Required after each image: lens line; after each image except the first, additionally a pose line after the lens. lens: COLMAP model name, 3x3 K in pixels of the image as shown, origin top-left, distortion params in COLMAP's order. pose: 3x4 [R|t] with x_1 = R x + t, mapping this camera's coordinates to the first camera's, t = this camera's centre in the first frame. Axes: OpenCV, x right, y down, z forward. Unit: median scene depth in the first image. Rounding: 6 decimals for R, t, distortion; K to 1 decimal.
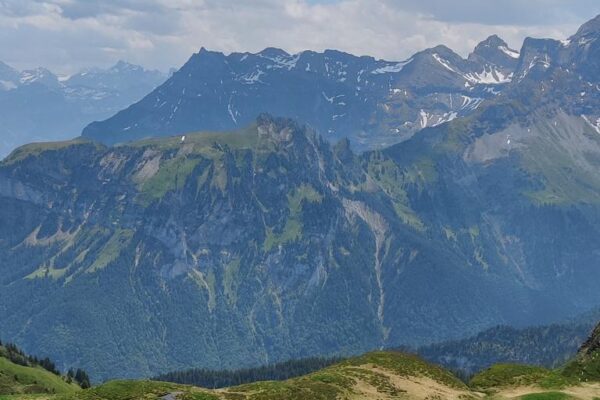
lens RADIAL K [[635.2, 0, 300.0], [0, 635.2, 200.0], [0, 0, 1]] dist [0.059828, -0.192809]
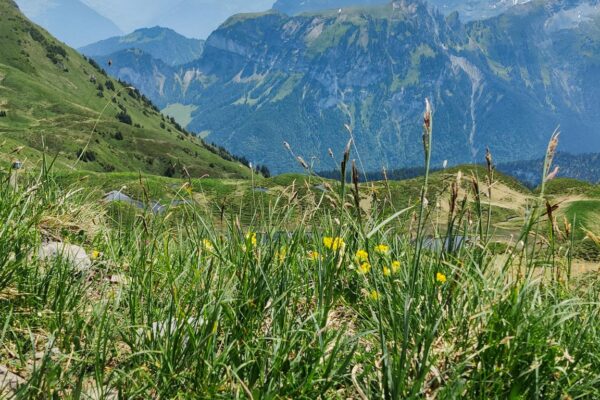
lens RADIAL K [[635.2, 0, 300.0], [0, 635.2, 200.0], [0, 0, 1]] dist [0.059828, -0.192809]
pose [[0.986244, 0.060894, -0.153673, -0.023968], [-0.017561, 0.963008, 0.268901, -0.066839], [0.164363, -0.262504, 0.950830, -0.466079]]
